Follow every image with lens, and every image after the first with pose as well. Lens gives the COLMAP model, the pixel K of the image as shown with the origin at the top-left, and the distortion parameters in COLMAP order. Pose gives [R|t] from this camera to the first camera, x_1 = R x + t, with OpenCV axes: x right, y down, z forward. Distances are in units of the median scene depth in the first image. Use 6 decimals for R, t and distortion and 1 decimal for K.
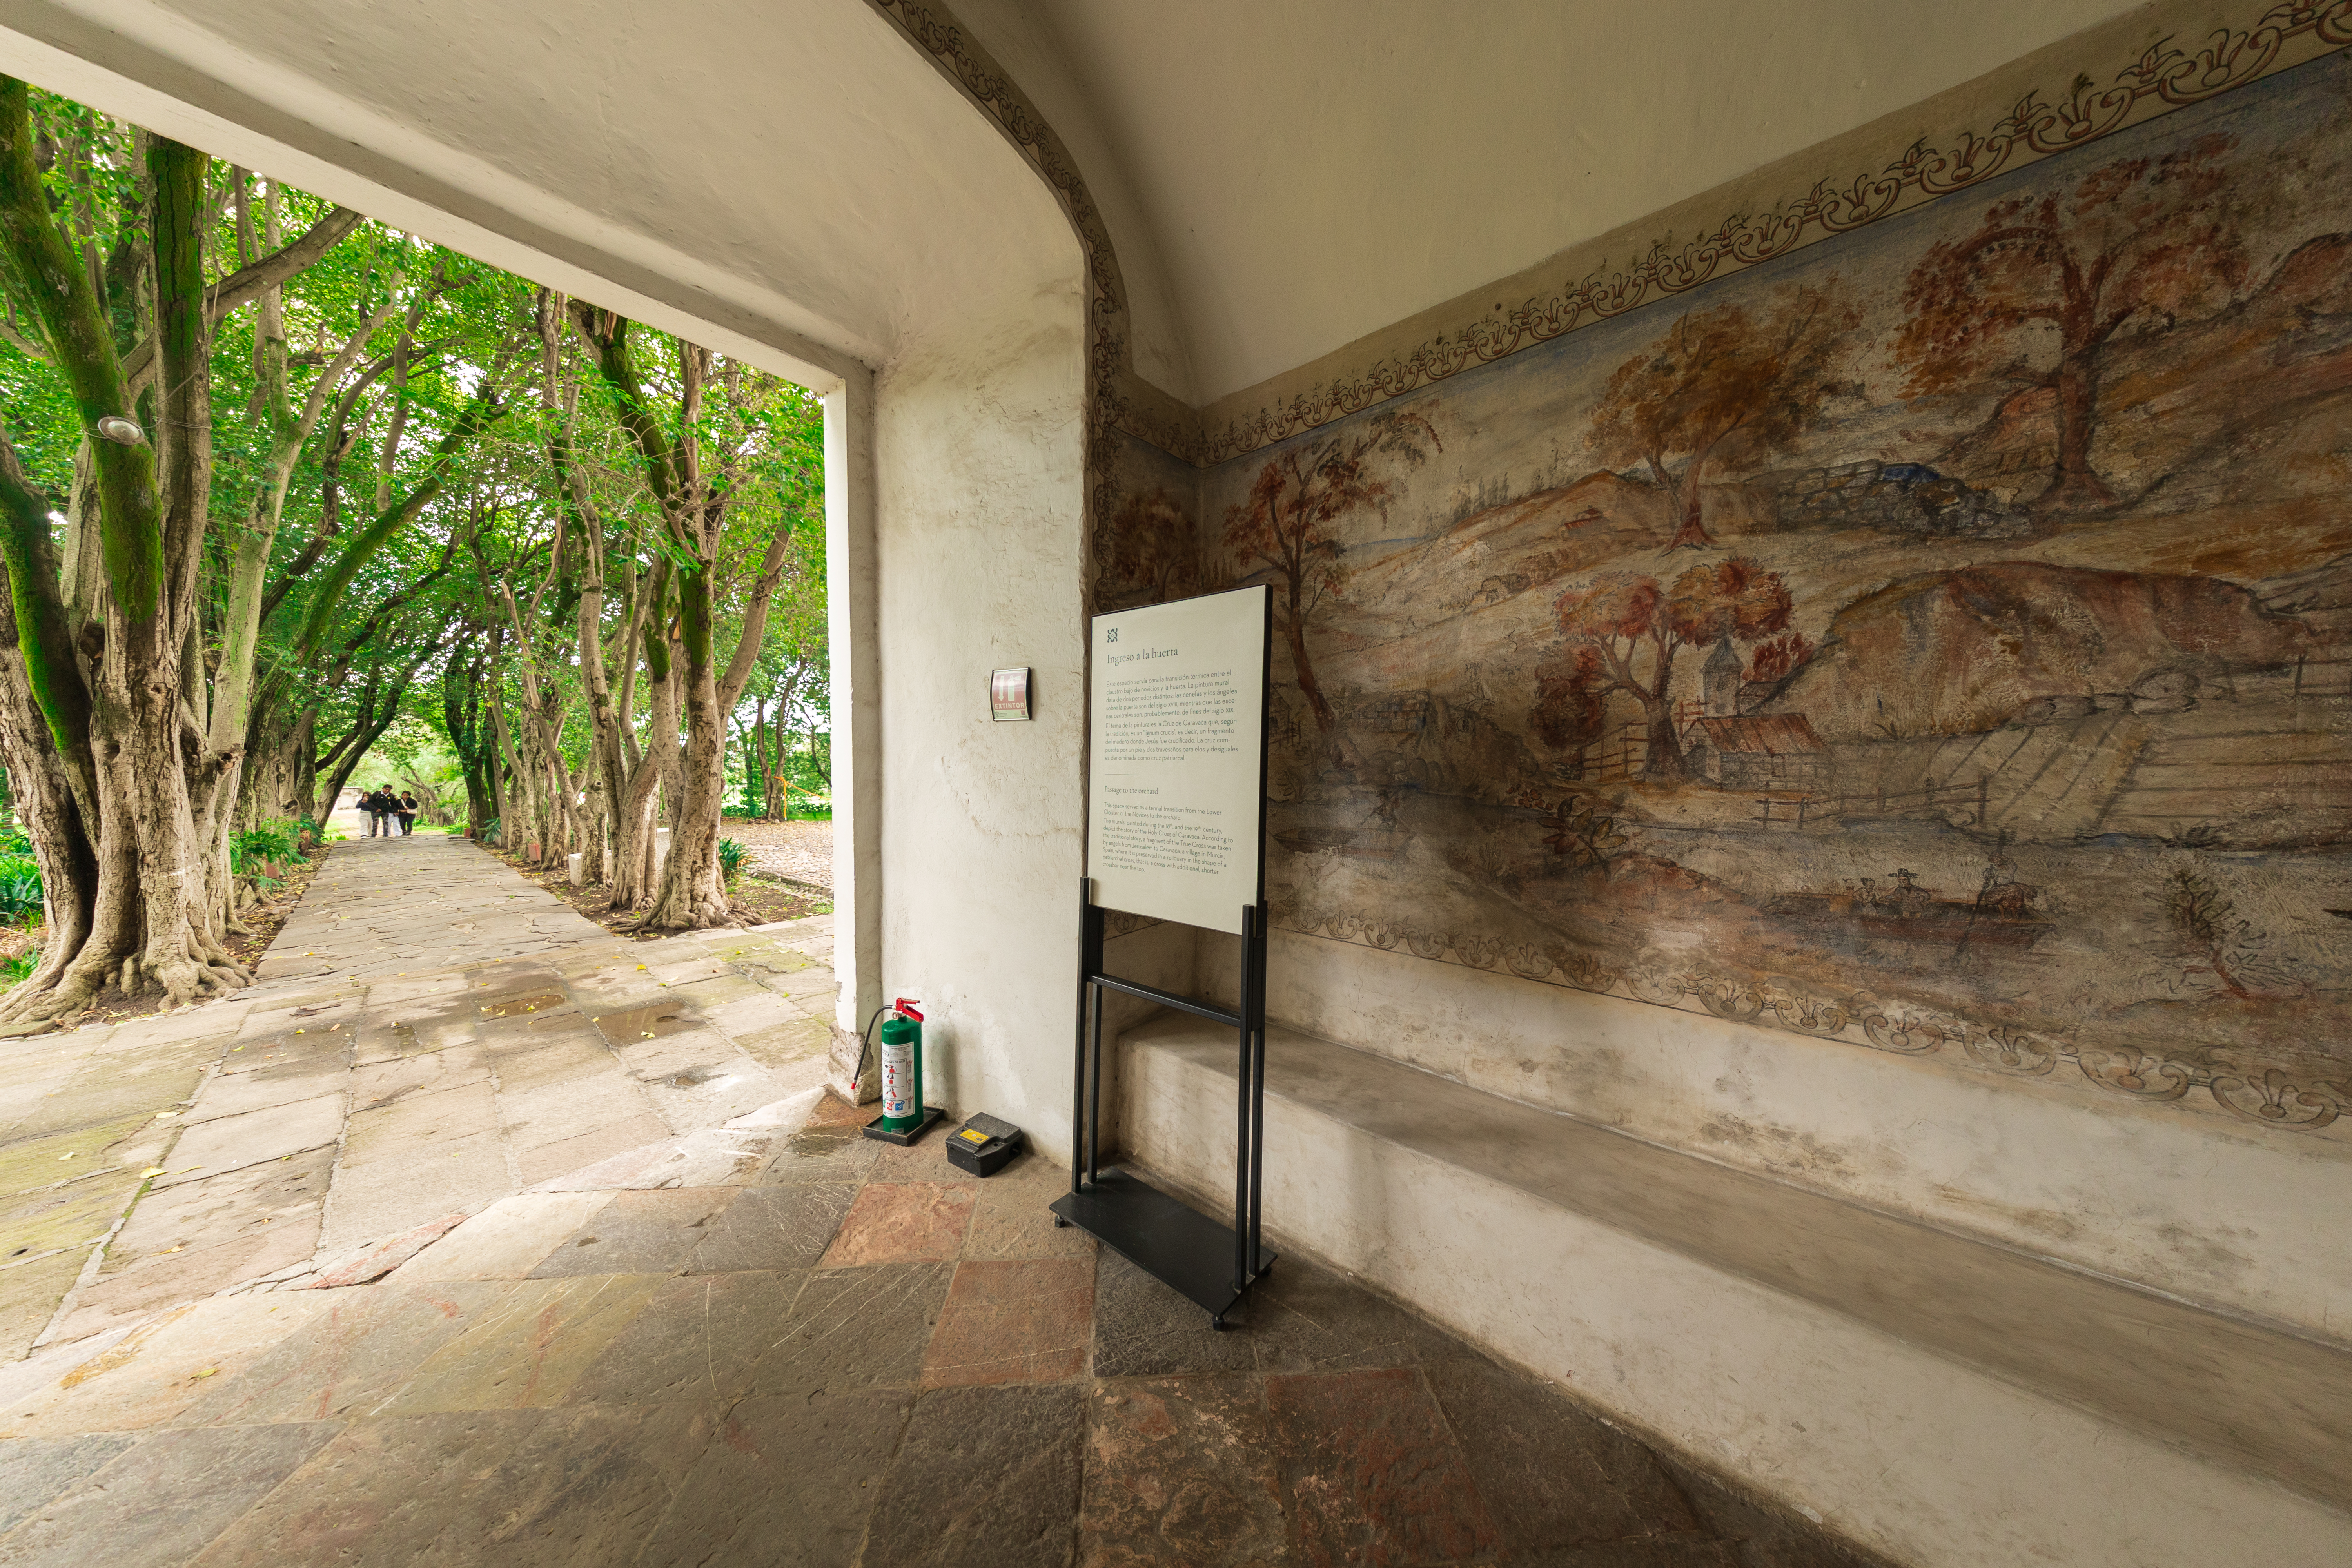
lens RADIAL K [[680.7, 0, 1176.0], [0, 680.7, 784.0], [0, 0, 1]] dist [0.002523, -0.000032]
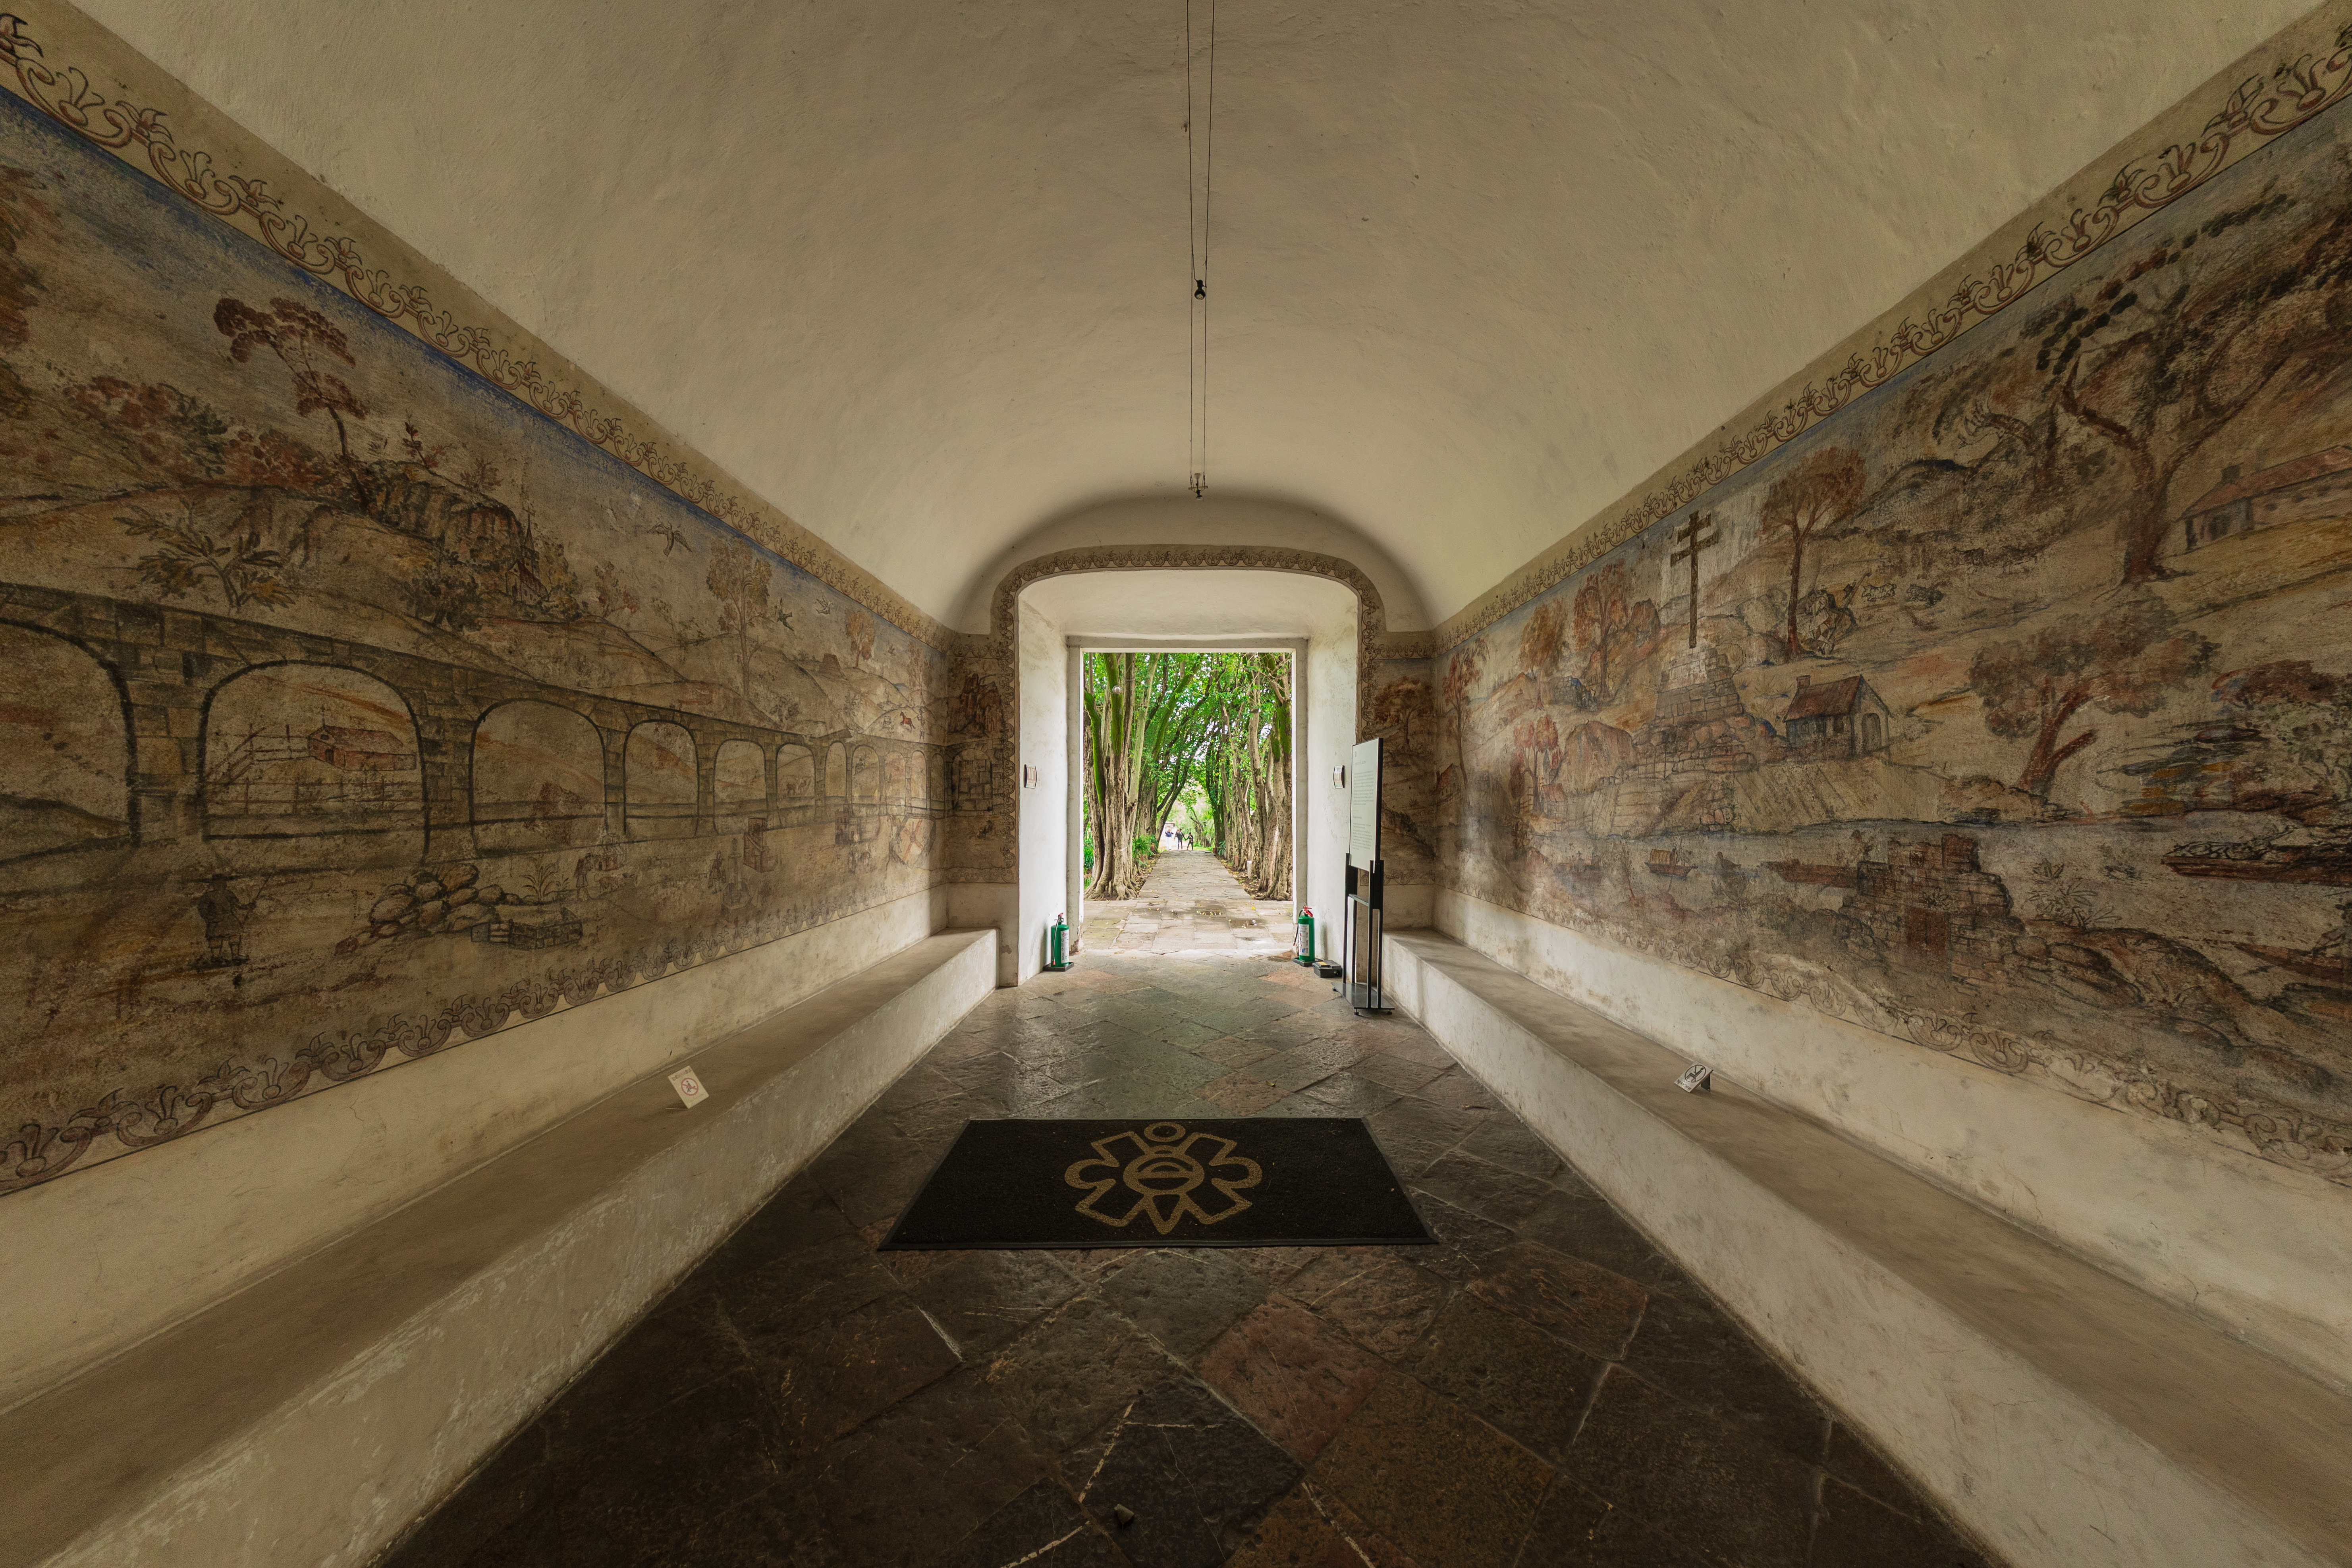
lens RADIAL K [[680.7, 0, 1176.0], [0, 680.7, 784.0], [0, 0, 1]] dist [0.002523, -0.000032]
pose [[0.642826, -0.025288, -0.765594, 0.843845], [-0.025788, 0.998174, -0.054624, 0.025737], [0.765578, 0.054857, 0.641000, -0.659874]]
